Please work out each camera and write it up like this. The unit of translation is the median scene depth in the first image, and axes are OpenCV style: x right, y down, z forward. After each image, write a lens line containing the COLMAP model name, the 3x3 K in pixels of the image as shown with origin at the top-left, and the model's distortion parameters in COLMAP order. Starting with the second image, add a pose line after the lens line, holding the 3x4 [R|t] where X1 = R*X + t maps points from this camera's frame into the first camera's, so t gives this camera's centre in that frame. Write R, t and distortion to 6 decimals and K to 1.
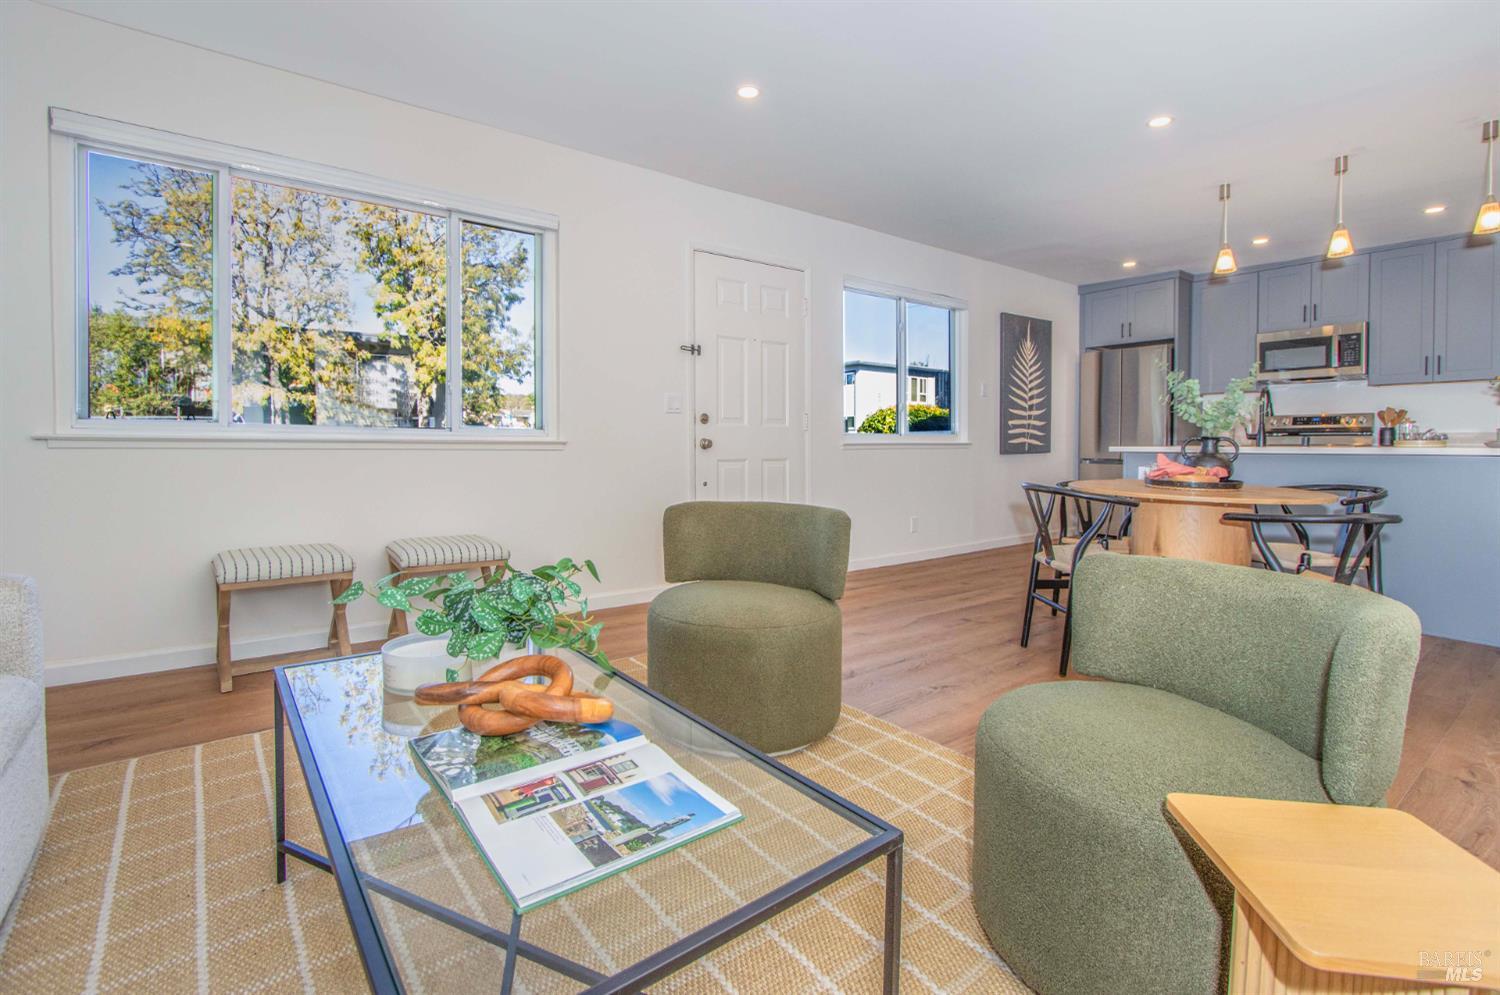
lens RADIAL K [[706.7, 0, 822.6], [0, 706.7, 476.6], [0, 0, 1]] dist [-0.001466, -0.000449]
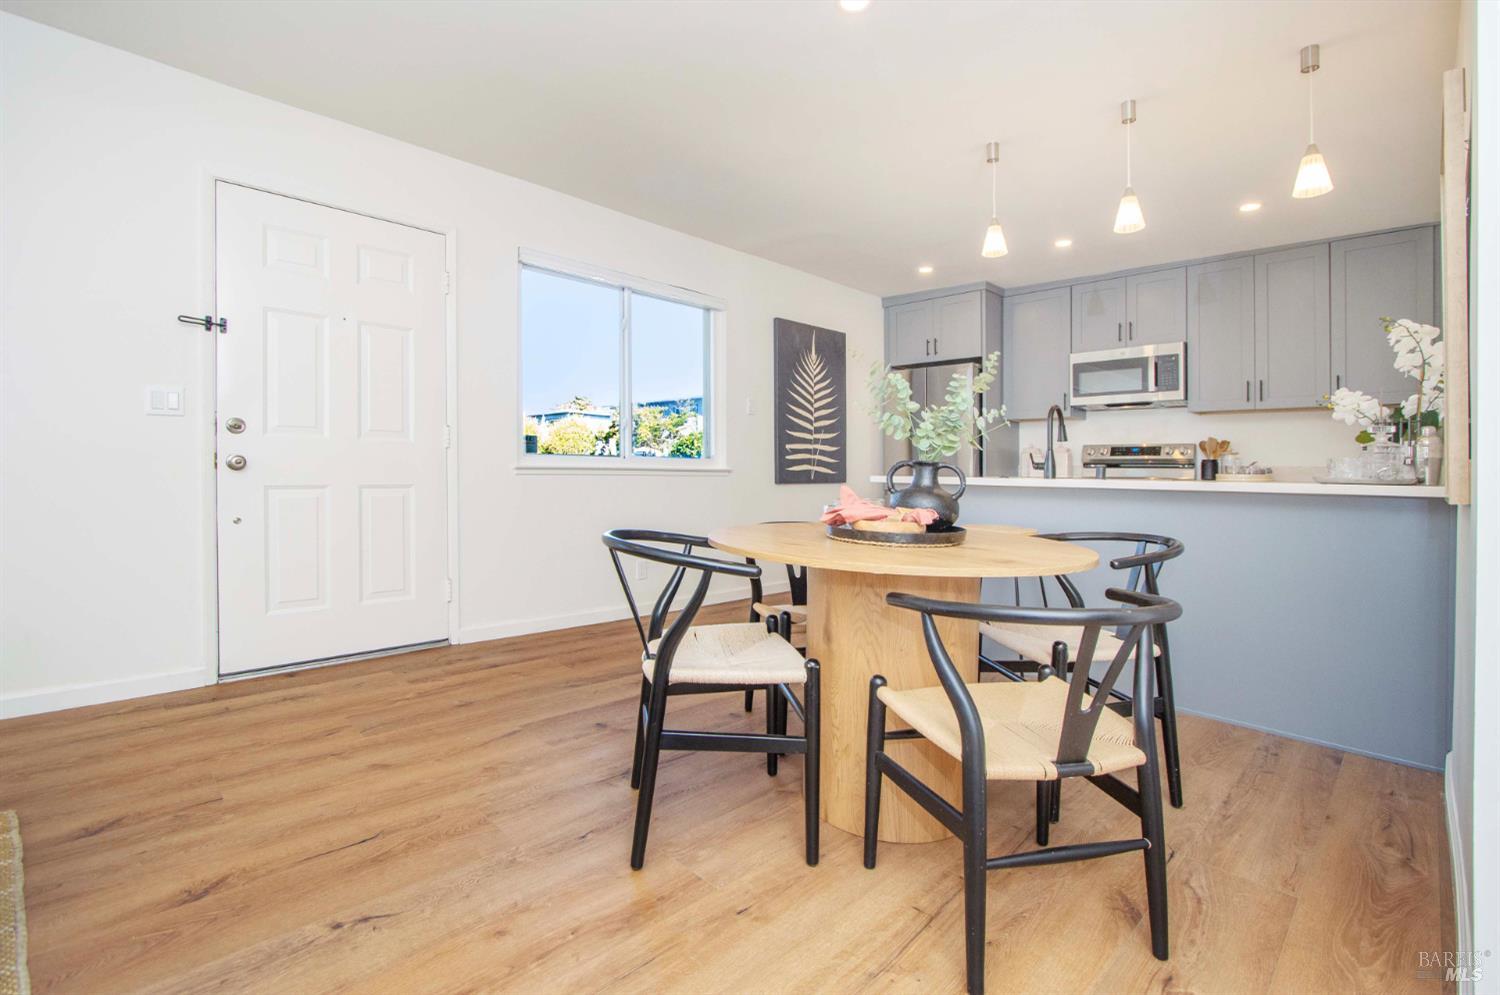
lens RADIAL K [[678.1, 0, 750.5], [0, 678.1, 475.6], [0, 0, 1]] dist [-0.003834, -0.000202]
pose [[0.997916, 0.014510, 0.062873, 0.165036], [-0.012007, 0.999127, -0.040015, -0.007572], [-0.063399, 0.039176, 0.997219, 0.178958]]
